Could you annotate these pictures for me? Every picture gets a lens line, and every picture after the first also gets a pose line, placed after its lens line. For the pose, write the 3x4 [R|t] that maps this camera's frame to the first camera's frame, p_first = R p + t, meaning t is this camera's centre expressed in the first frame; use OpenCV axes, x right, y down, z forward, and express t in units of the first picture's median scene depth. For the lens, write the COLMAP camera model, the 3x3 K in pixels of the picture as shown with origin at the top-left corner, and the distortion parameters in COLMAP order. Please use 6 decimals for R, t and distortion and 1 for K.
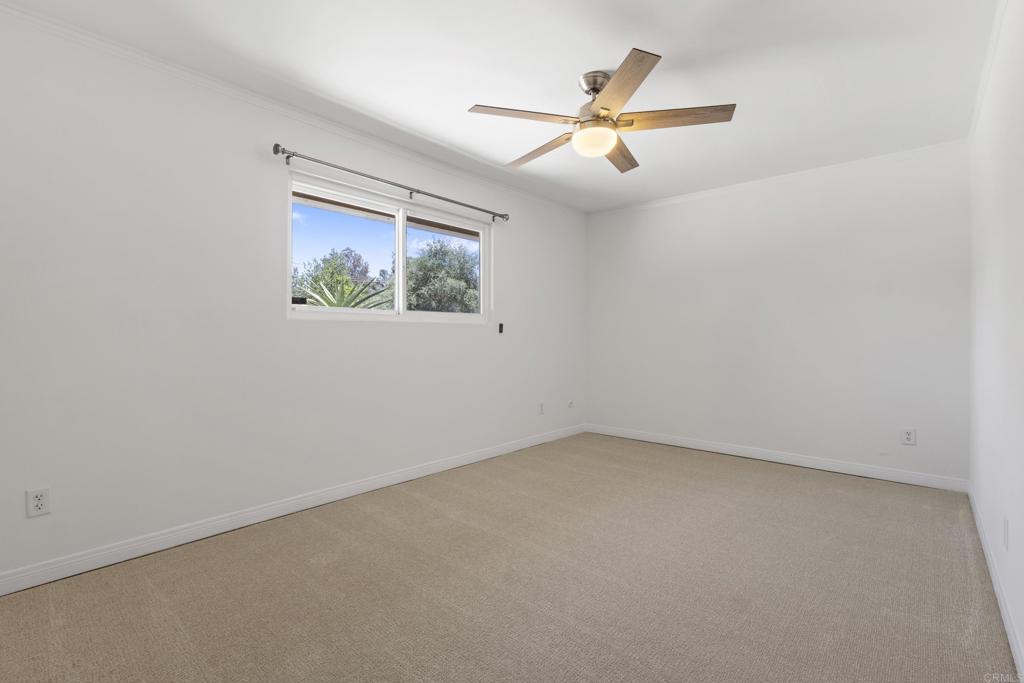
lens RADIAL K [[476.2, 0, 515.0], [0, 476.2, 334.1], [0, 0, 1]] dist [-0.000248, 0.000377]
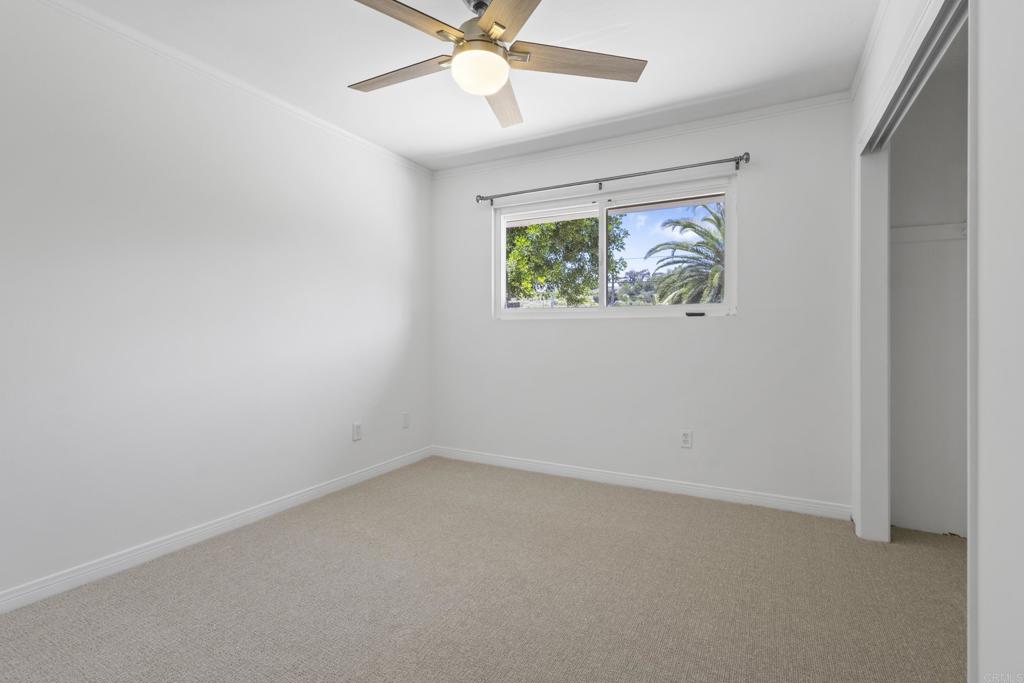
lens RADIAL K [[476.2, 0, 515.0], [0, 476.2, 334.1], [0, 0, 1]] dist [-0.000248, 0.000377]
pose [[0.215020, -0.021567, -0.976371, 0.703417], [-0.002815, 0.999738, -0.022704, 0.033845], [0.976606, 0.007630, 0.214903, 0.636440]]
